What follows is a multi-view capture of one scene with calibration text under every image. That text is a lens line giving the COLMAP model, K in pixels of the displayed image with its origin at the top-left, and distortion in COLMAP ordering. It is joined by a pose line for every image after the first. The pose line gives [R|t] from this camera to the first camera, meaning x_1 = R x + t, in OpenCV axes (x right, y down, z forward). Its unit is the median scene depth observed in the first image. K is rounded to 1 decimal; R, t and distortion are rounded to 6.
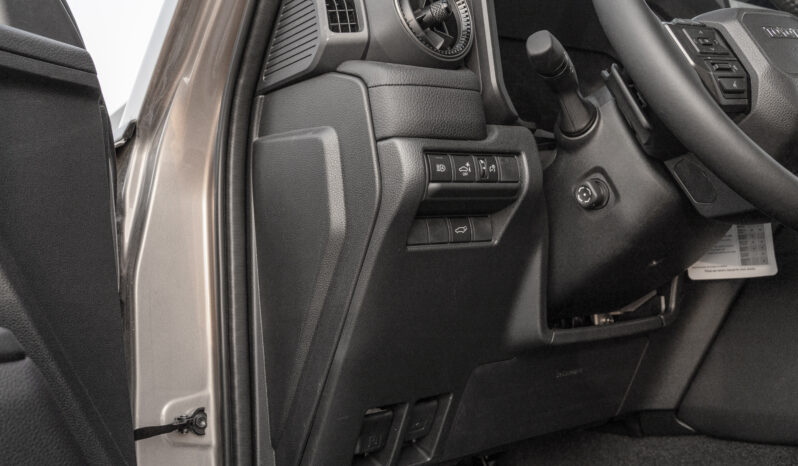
lens RADIAL K [[802.4, 0, 399.0], [0, 802.4, 233.0], [0, 0, 1]] dist [-0.018983, -0.017453]
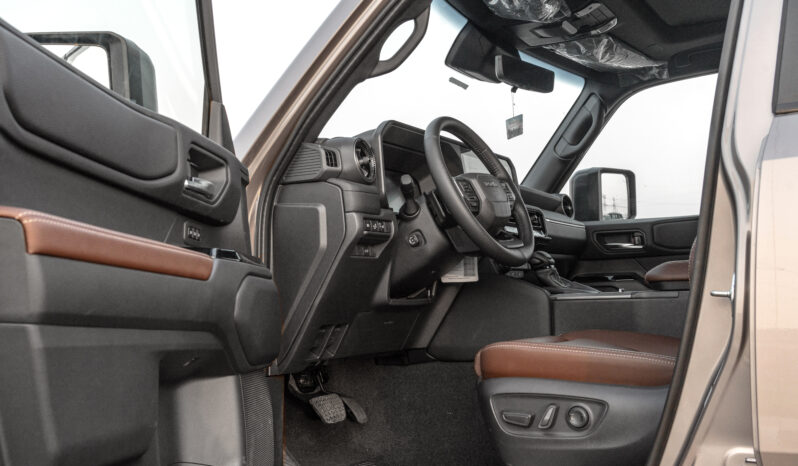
lens RADIAL K [[802.4, 0, 399.0], [0, 802.4, 233.0], [0, 0, 1]] dist [-0.018983, -0.017453]
pose [[0.919855, 0.077162, 0.384595, -0.745864], [-0.055820, 0.996232, -0.066370, 0.094413], [-0.388267, 0.039583, 0.920696, -1.224247]]
